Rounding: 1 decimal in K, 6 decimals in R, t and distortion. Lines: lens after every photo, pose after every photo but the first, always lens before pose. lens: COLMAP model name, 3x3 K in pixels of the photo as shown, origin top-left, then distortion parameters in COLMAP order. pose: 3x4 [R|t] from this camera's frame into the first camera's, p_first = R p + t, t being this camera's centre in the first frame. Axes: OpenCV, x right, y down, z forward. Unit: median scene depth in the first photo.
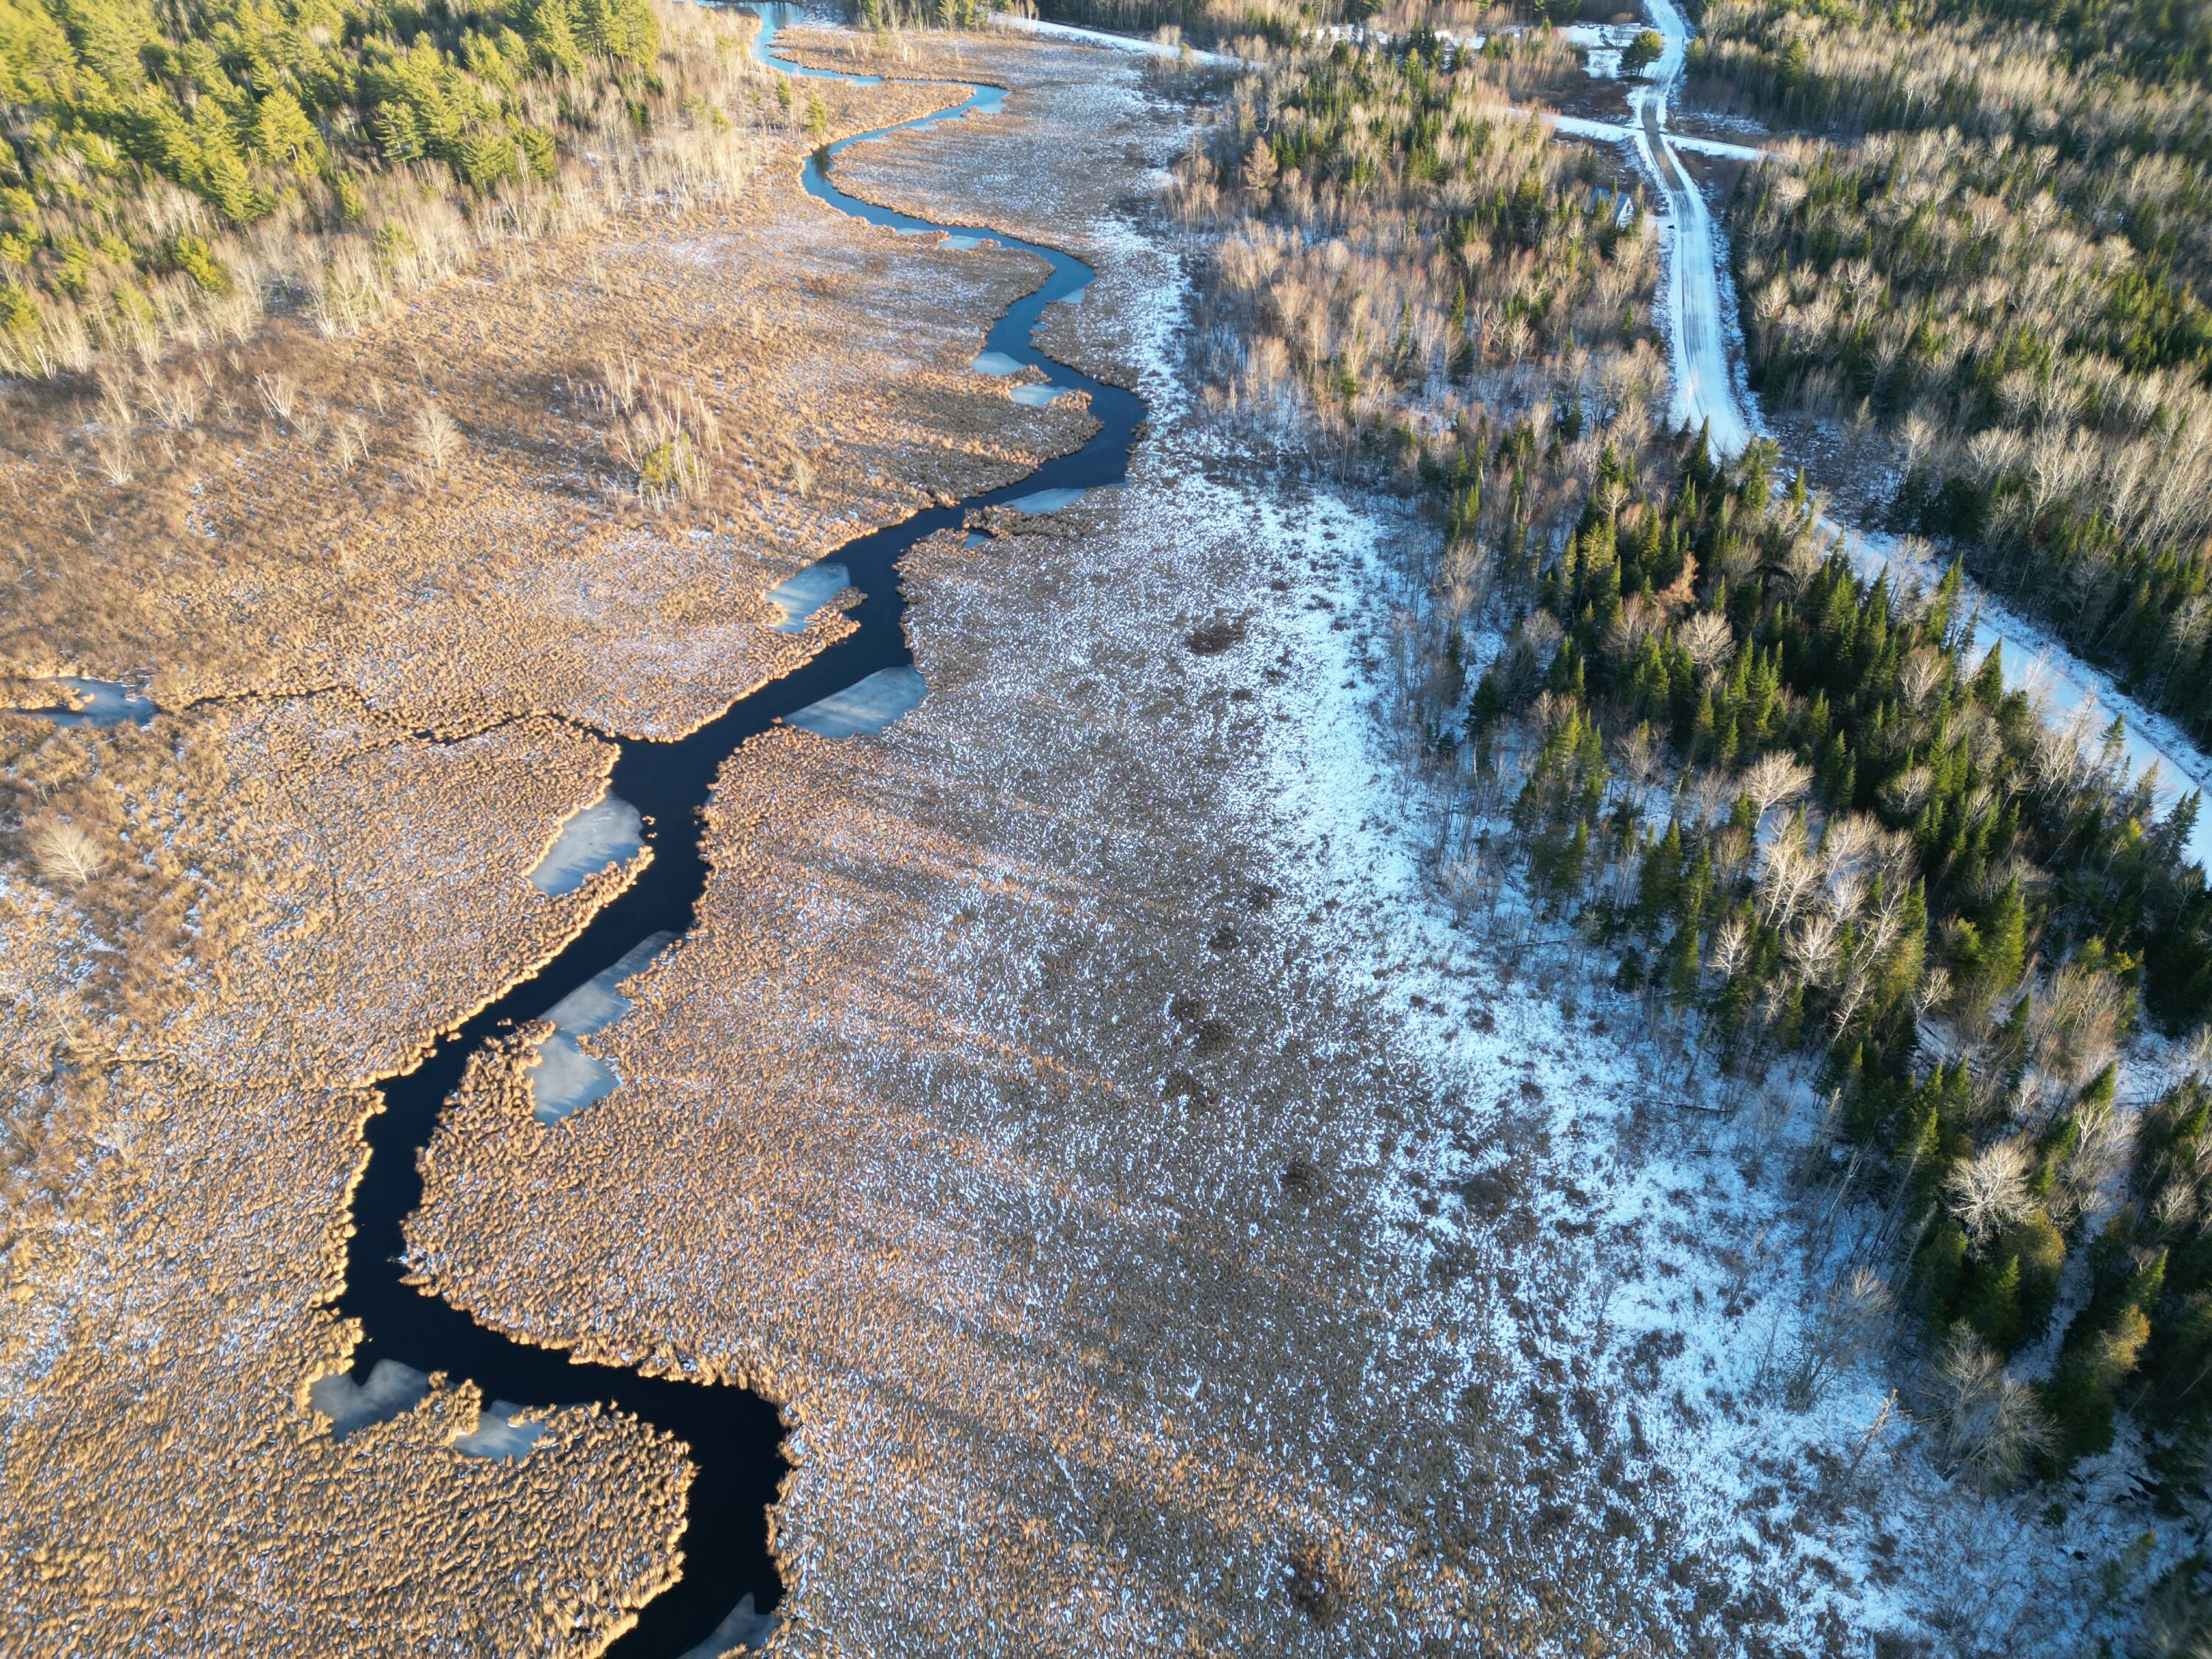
lens RADIAL K [[1551.6, 0, 1106.2], [0, 1551.6, 829.1], [0, 0, 1]] dist [0.039878, -0.001519]
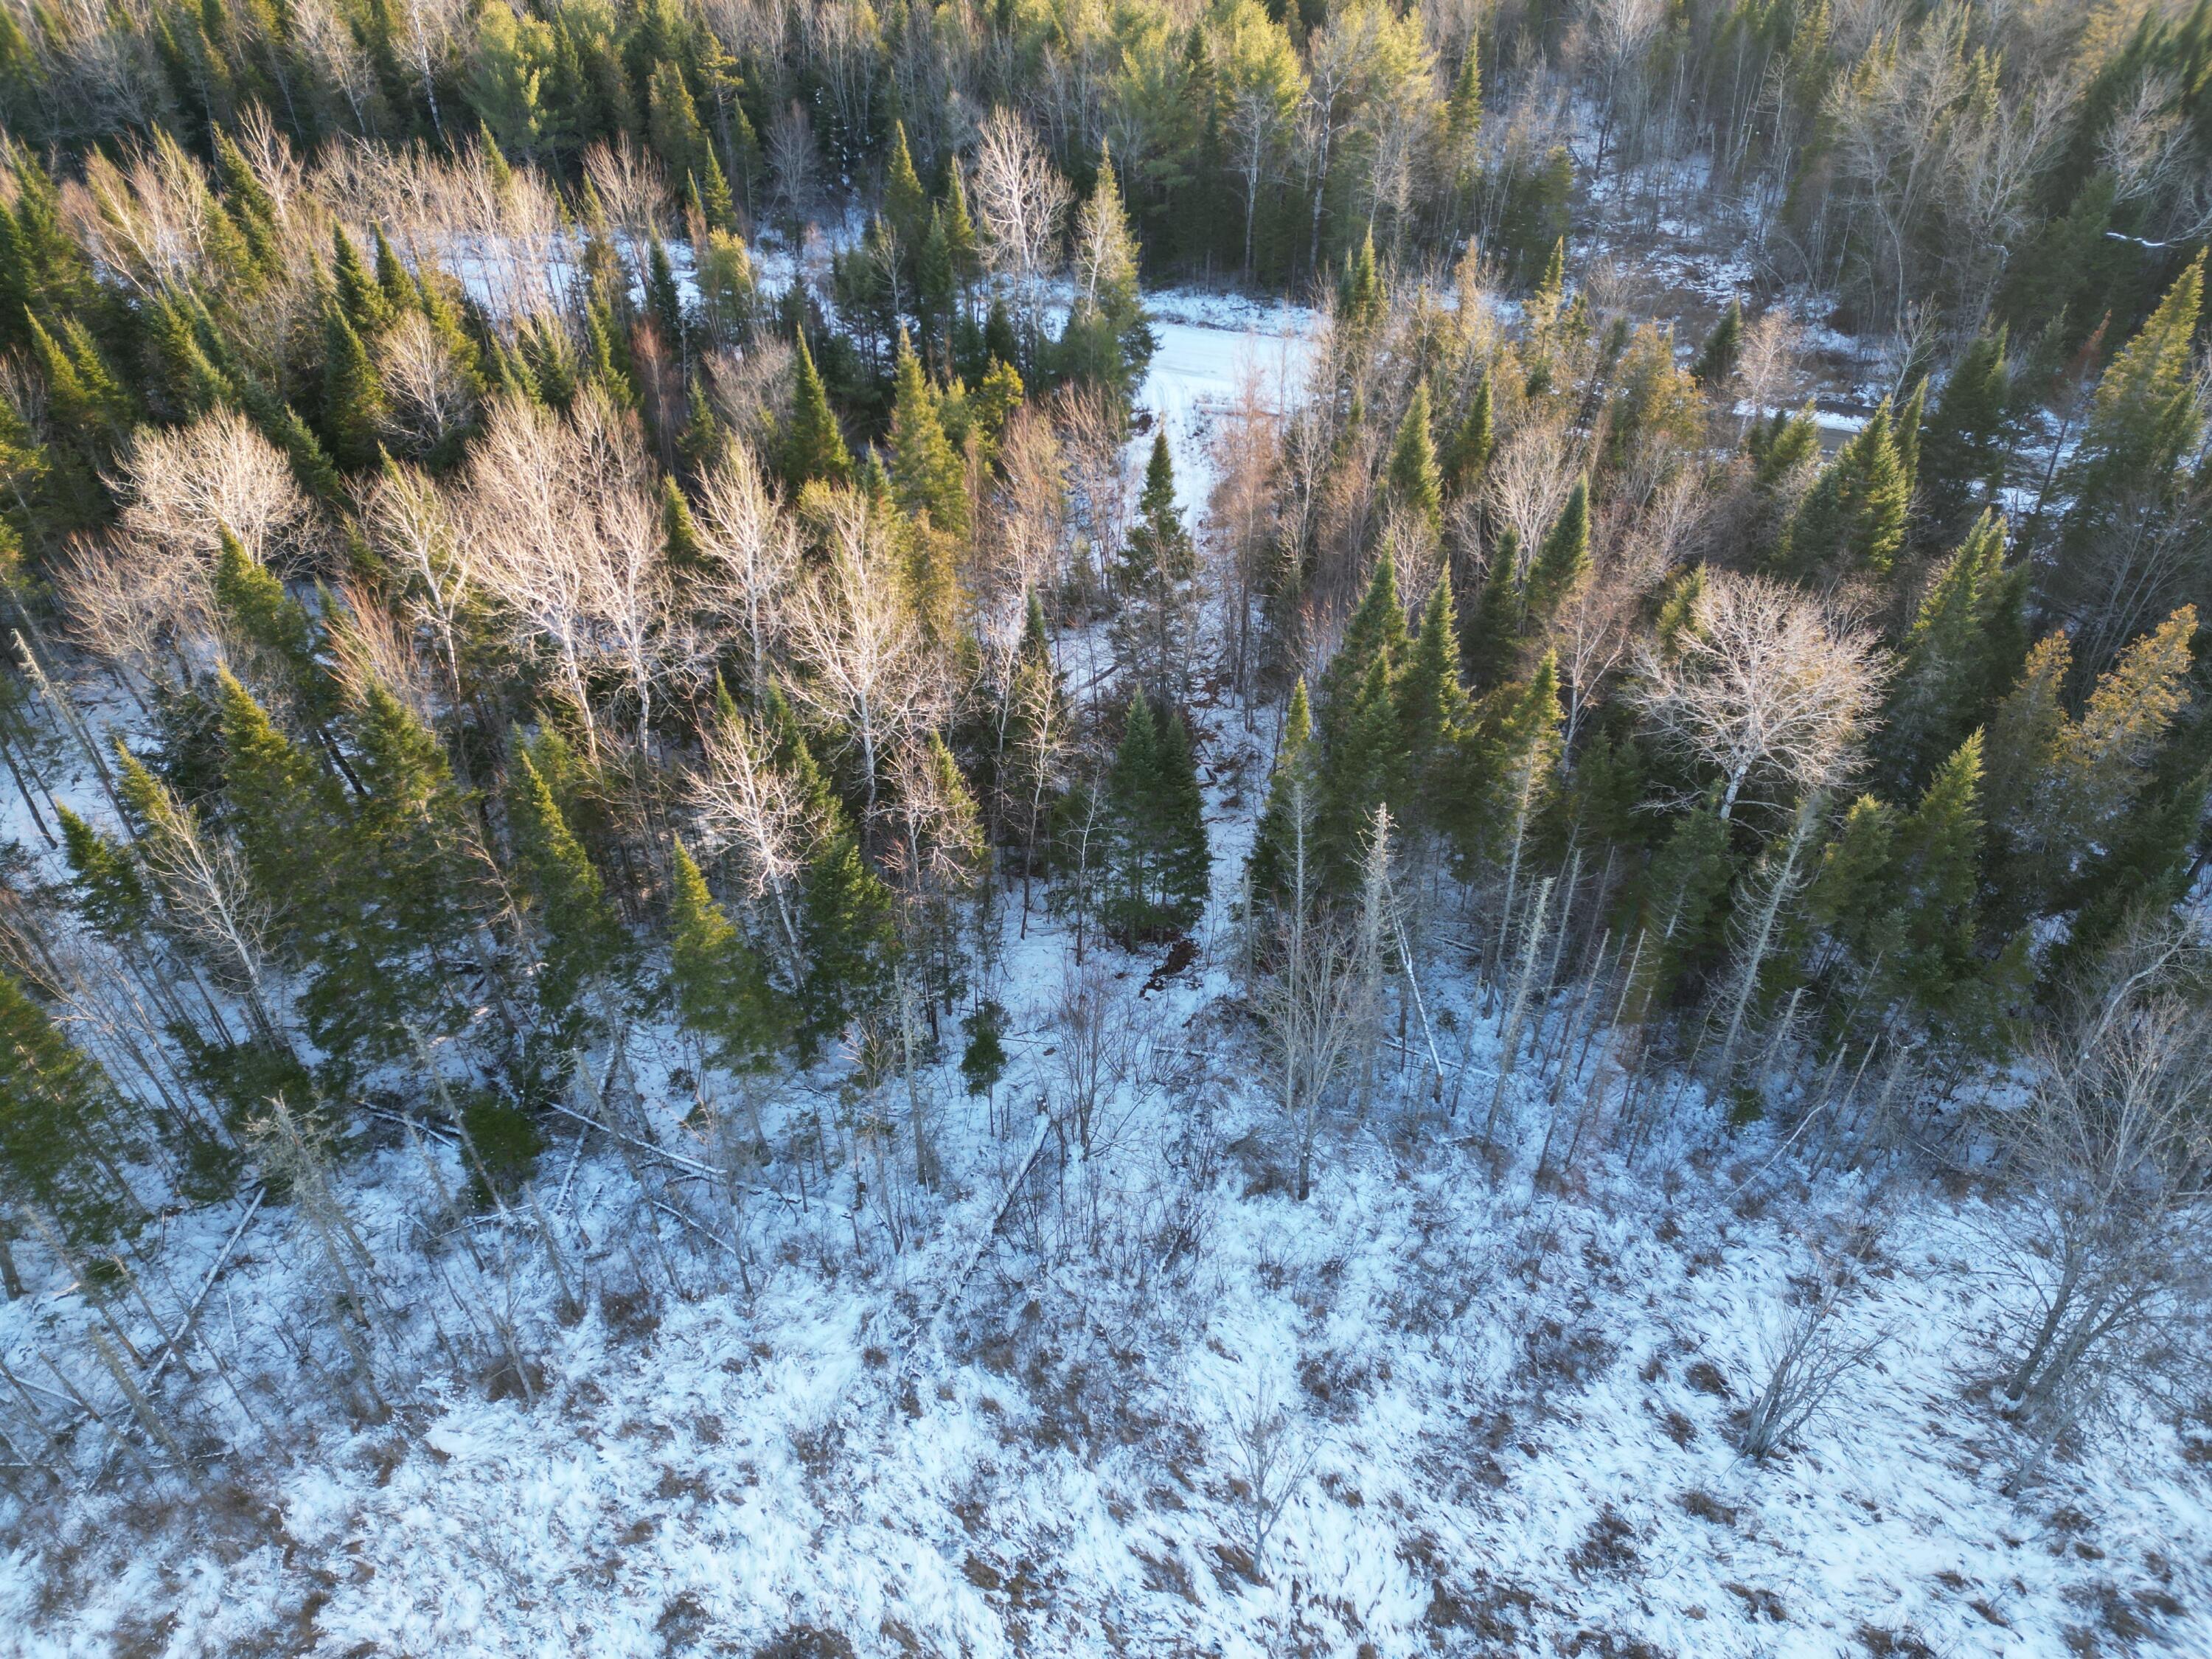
lens RADIAL K [[1551.6, 0, 1105.1], [0, 1551.6, 828.4], [0, 0, 1]] dist [0.039878, -0.001519]
pose [[0.198532, -0.626196, 0.753965, 0.173097], [0.602265, 0.684844, 0.410202, -0.006343], [-0.773216, 0.372649, 0.513099, 0.775951]]
